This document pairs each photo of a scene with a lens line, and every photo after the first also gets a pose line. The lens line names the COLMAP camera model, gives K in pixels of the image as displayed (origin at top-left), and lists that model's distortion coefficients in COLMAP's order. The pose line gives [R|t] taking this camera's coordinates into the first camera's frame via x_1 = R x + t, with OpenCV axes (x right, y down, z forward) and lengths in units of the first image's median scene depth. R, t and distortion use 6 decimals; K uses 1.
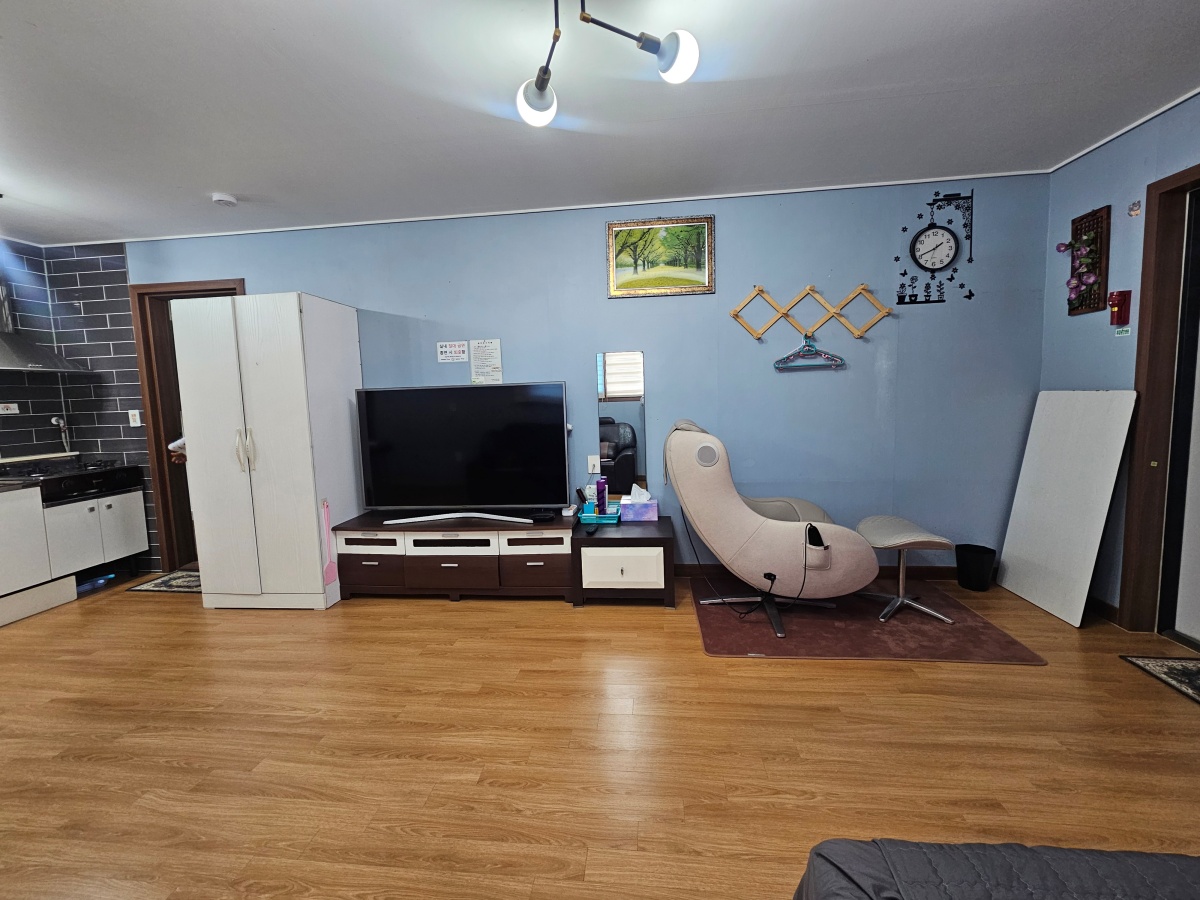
lens RADIAL K [[490.9, 0, 596.8], [0, 490.9, 434.5], [0, 0, 1]] dist [-0.000949, -0.000119]
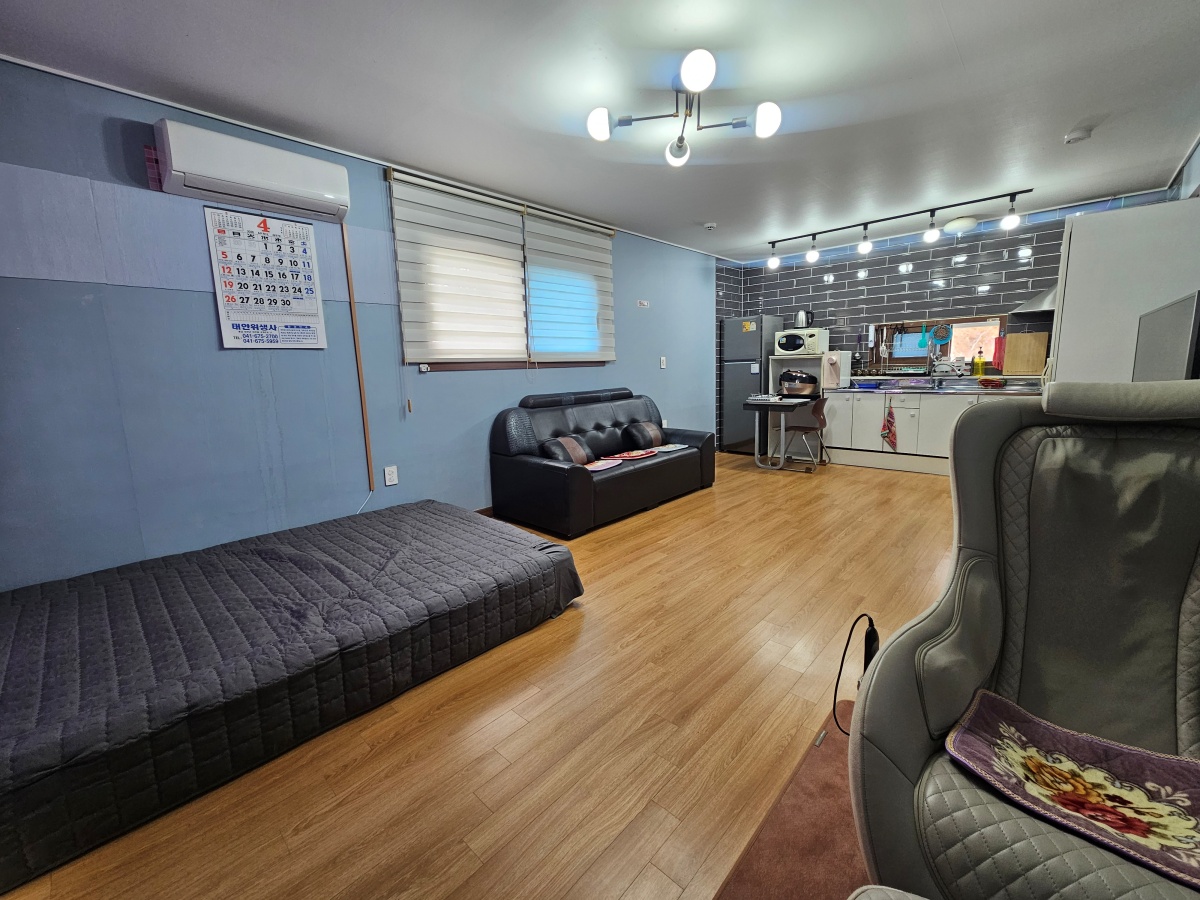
lens RADIAL K [[490.9, 0, 596.8], [0, 490.9, 434.5], [0, 0, 1]] dist [-0.000949, -0.000119]
pose [[-0.599684, 0.158450, -0.784393, 0.771634], [-0.021830, 0.976597, 0.213966, -0.061256], [0.799939, 0.145435, -0.582191, 0.879208]]
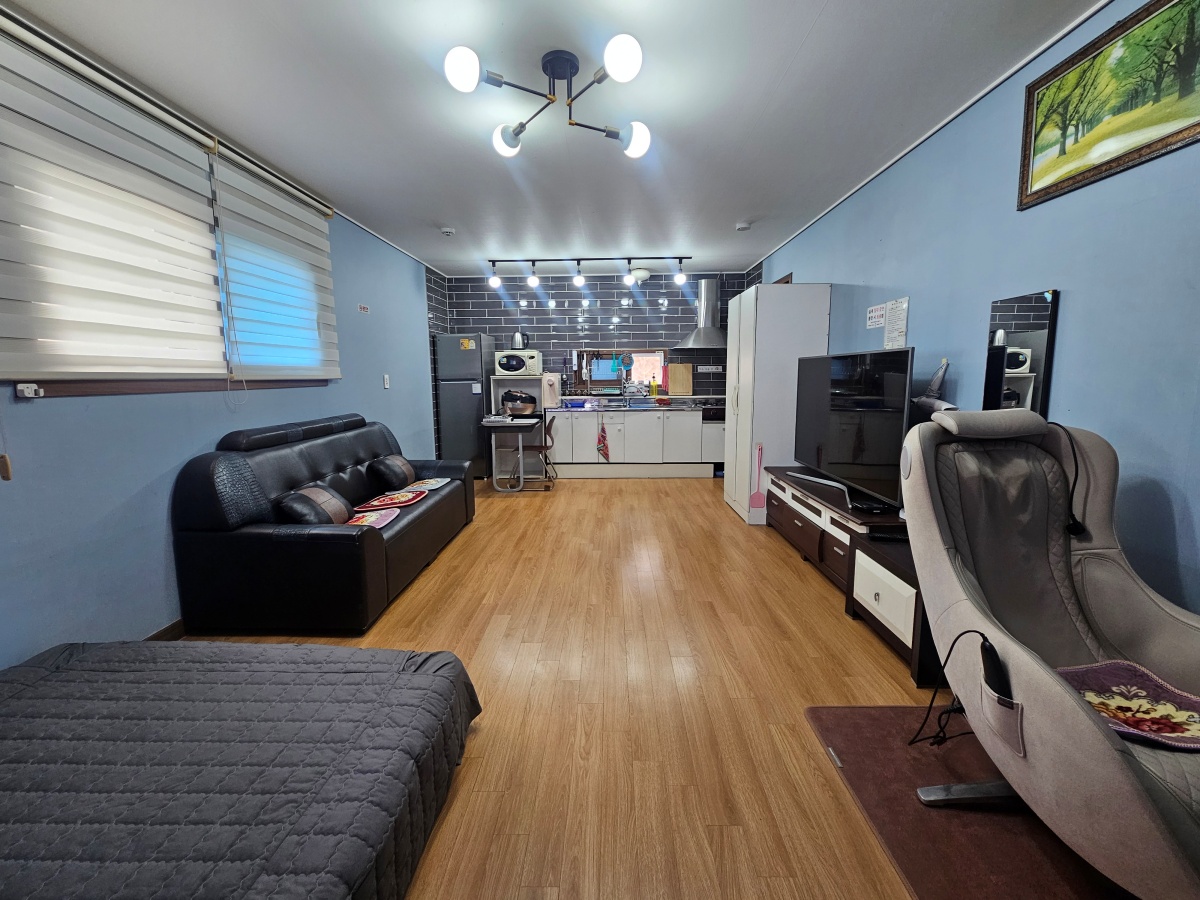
lens RADIAL K [[490.9, 0, 596.8], [0, 490.9, 434.5], [0, 0, 1]] dist [-0.000949, -0.000119]
pose [[0.084260, 0.150301, -0.985043, 0.725587], [-0.080890, 0.986328, 0.143578, -0.045398], [0.993155, 0.067582, 0.095266, 0.472465]]
